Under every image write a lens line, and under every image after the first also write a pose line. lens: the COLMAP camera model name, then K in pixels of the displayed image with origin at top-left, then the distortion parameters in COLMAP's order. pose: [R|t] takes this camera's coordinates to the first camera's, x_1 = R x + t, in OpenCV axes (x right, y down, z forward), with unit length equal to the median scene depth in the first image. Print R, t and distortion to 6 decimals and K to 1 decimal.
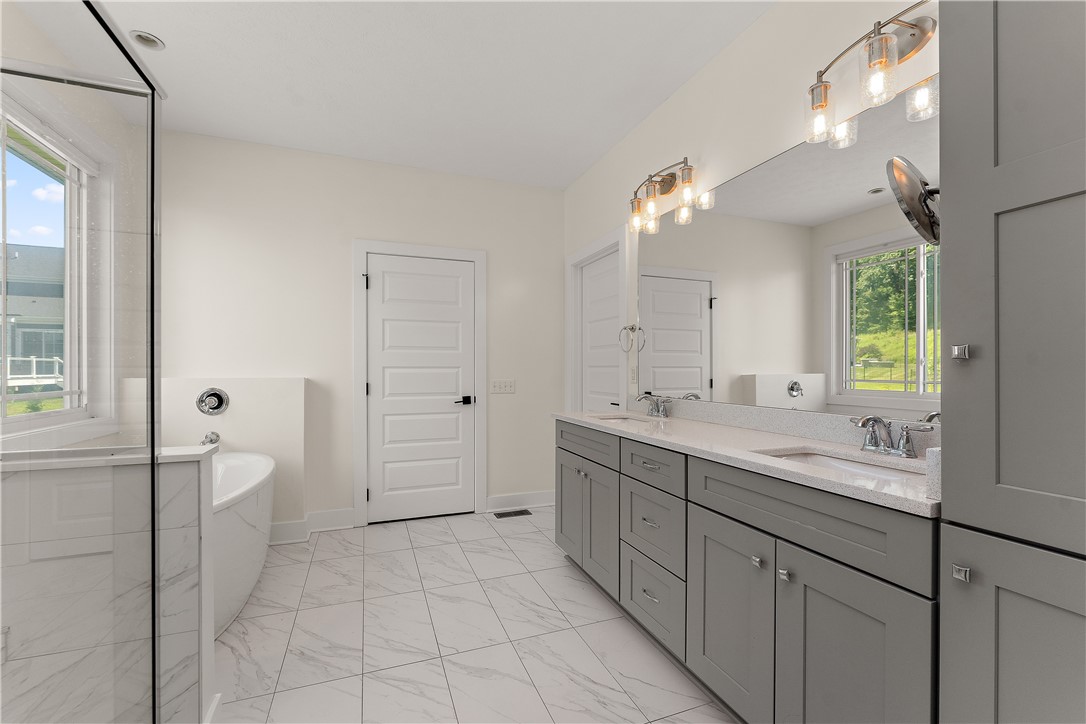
lens RADIAL K [[461.5, 0, 542.9], [0, 461.5, 365.1], [0, 0, 1]] dist [0.000795, -0.000225]
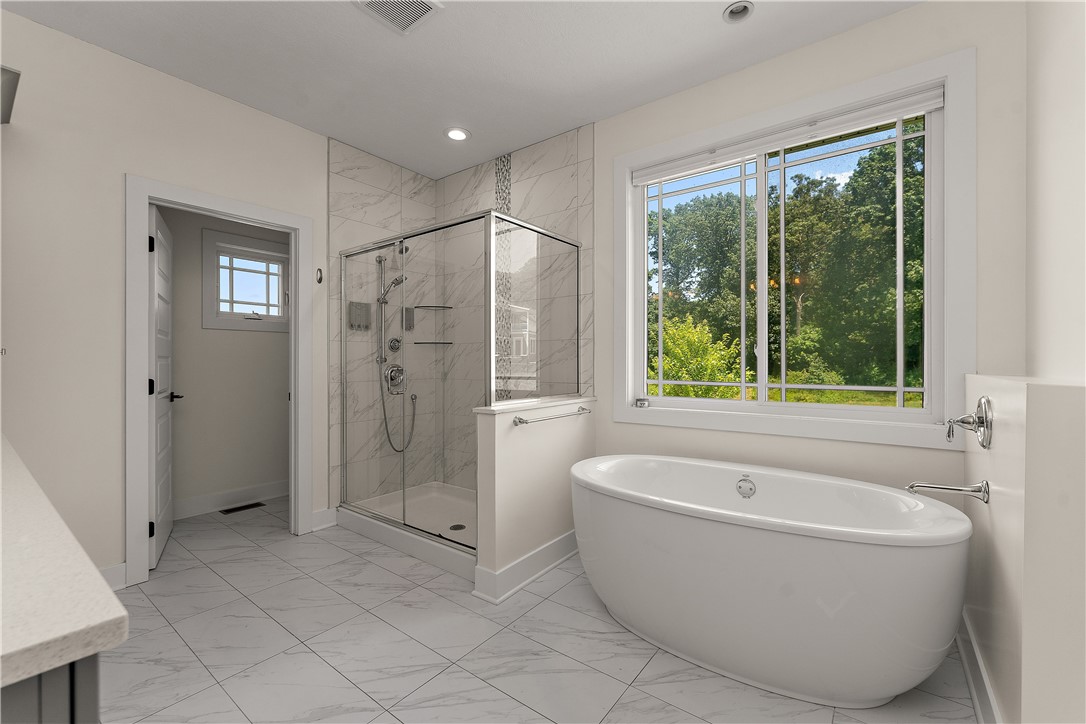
lens RADIAL K [[461.5, 0, 544.9], [0, 461.5, 359.6], [0, 0, 1]] dist [0.000795, -0.000225]
pose [[-0.854638, 0.000158, -0.519224, -0.034440], [0.005448, 0.999948, -0.008663, 0.014695], [0.519195, -0.010232, -0.854594, 1.840907]]
